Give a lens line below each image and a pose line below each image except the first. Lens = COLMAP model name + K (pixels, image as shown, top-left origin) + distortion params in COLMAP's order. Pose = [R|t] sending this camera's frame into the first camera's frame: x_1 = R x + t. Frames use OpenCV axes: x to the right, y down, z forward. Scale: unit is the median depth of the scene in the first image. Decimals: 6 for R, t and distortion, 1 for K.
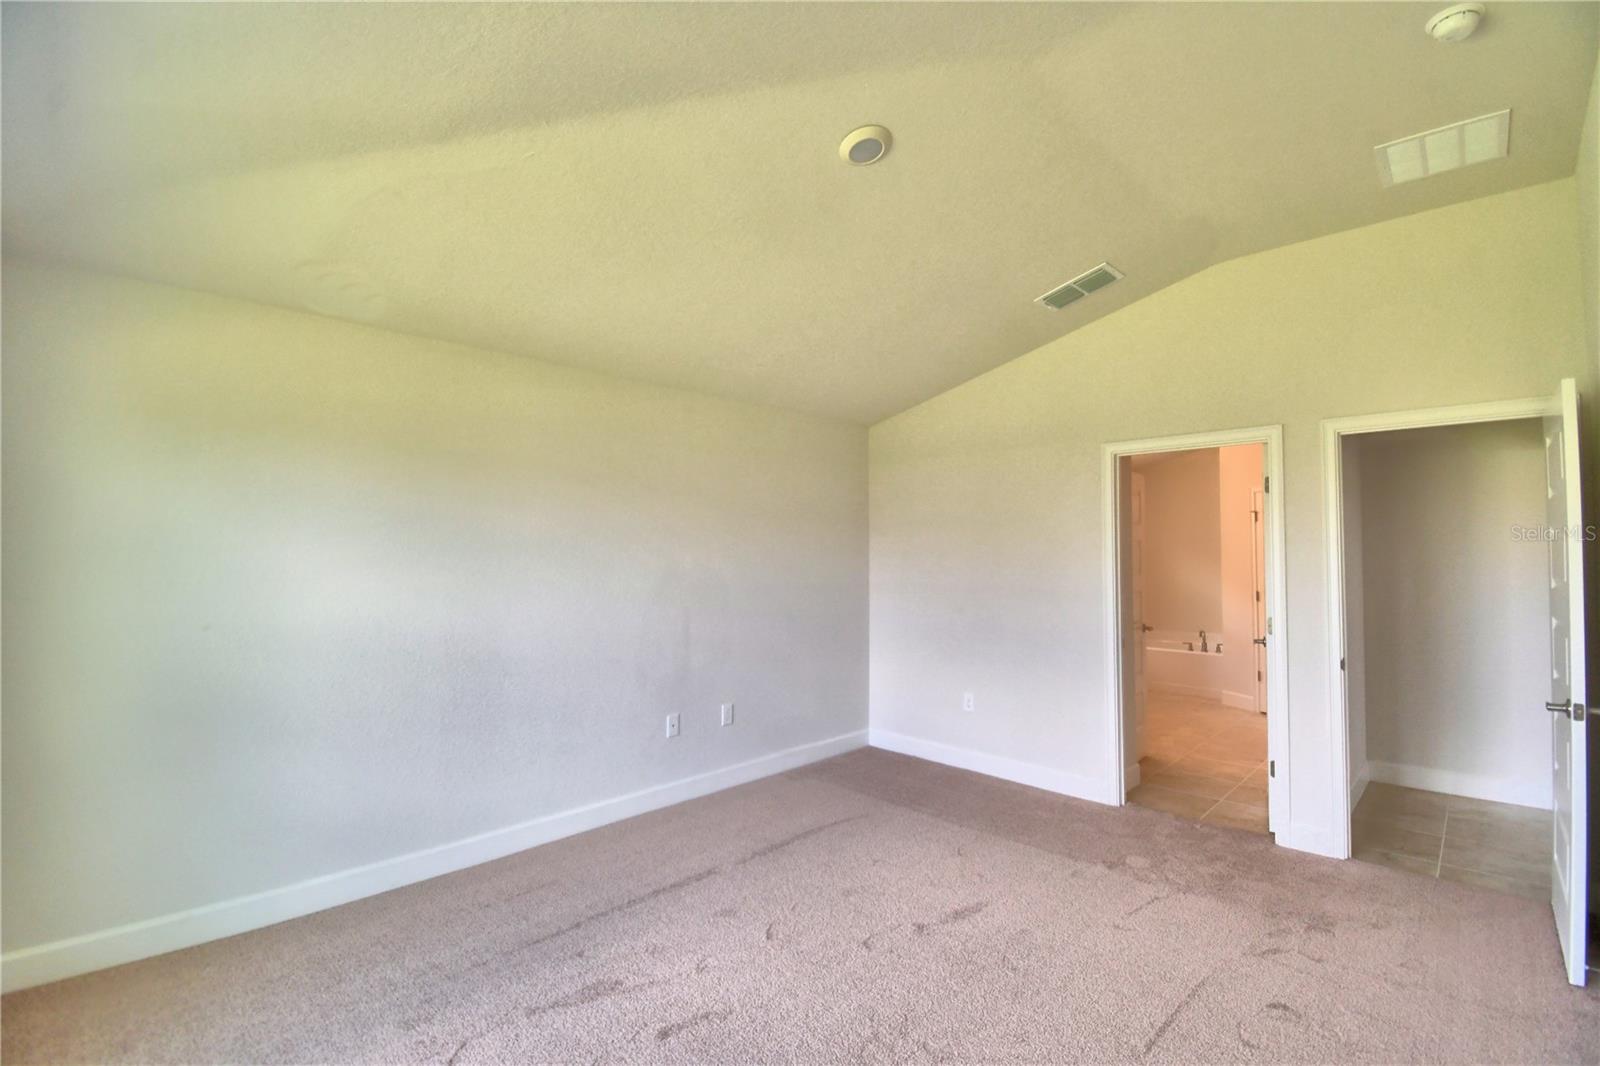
lens RADIAL K [[699.0, 0, 799.1], [0, 699.0, 535.5], [0, 0, 1]] dist [-0.001256, -0.000173]
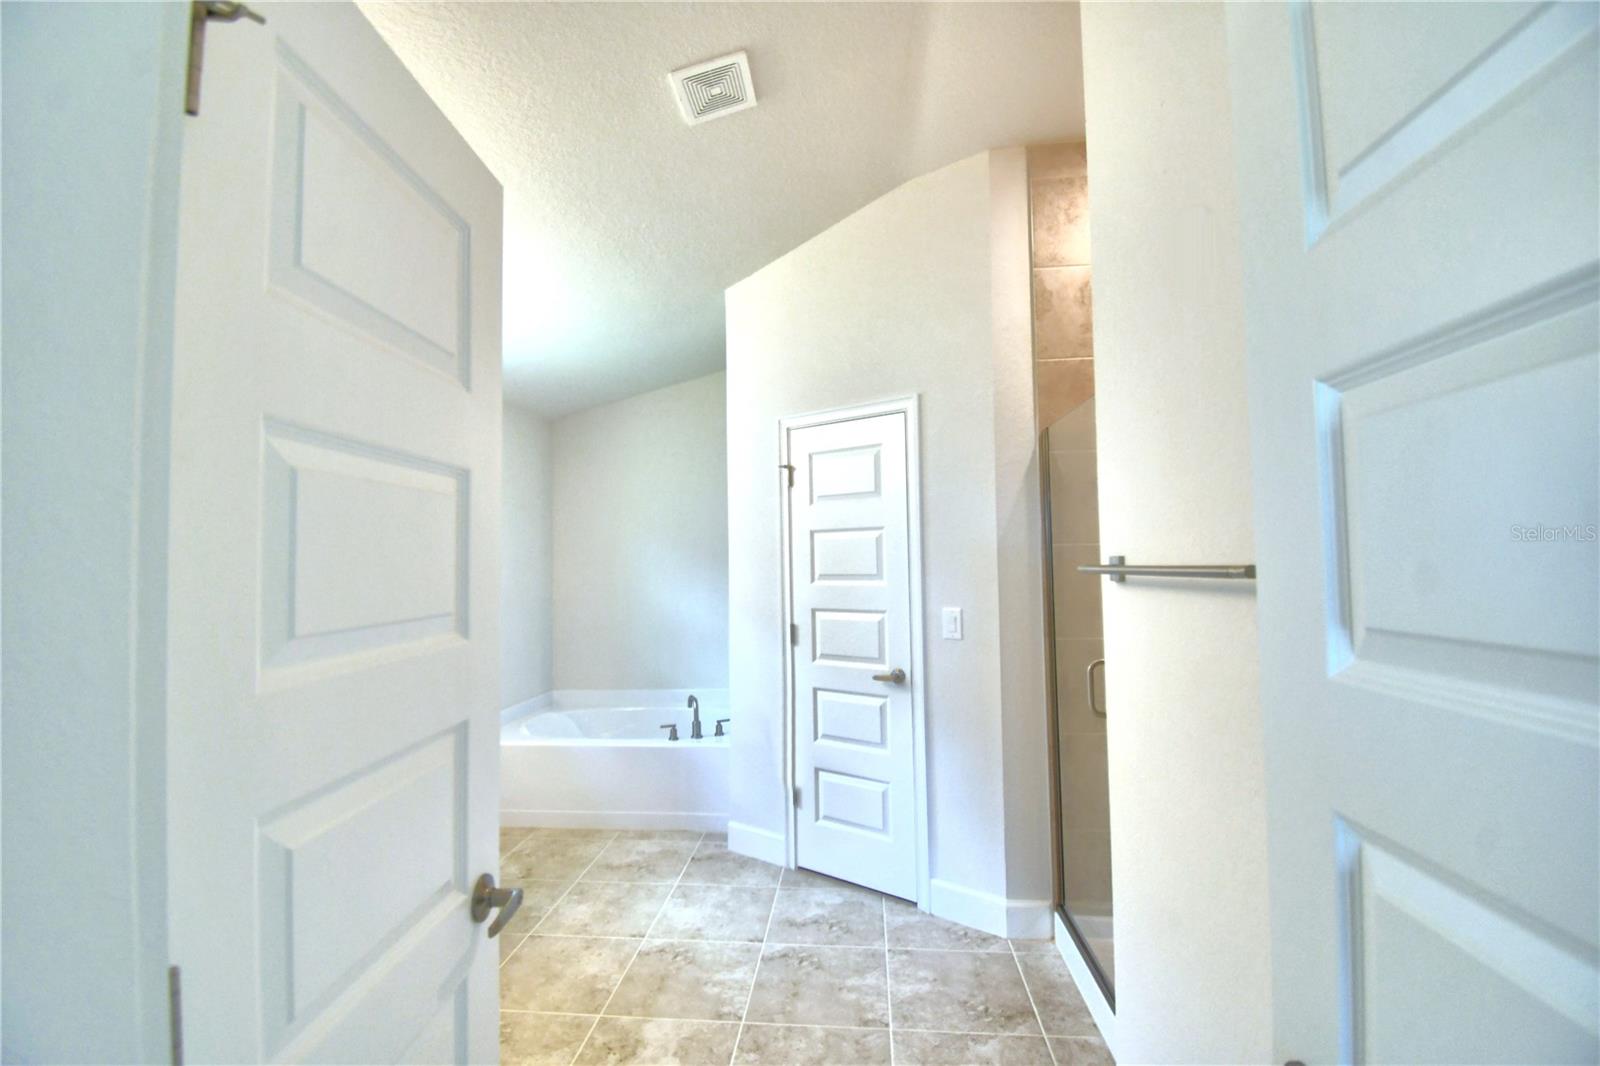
lens RADIAL K [[699.0, 0, 801.1], [0, 699.0, 526.6], [0, 0, 1]] dist [-0.001256, -0.000173]
pose [[0.771133, 0.021709, 0.636304, 0.304986], [-0.009509, 0.999700, -0.022583, 0.018914], [-0.636603, 0.011364, 0.771108, 0.546559]]
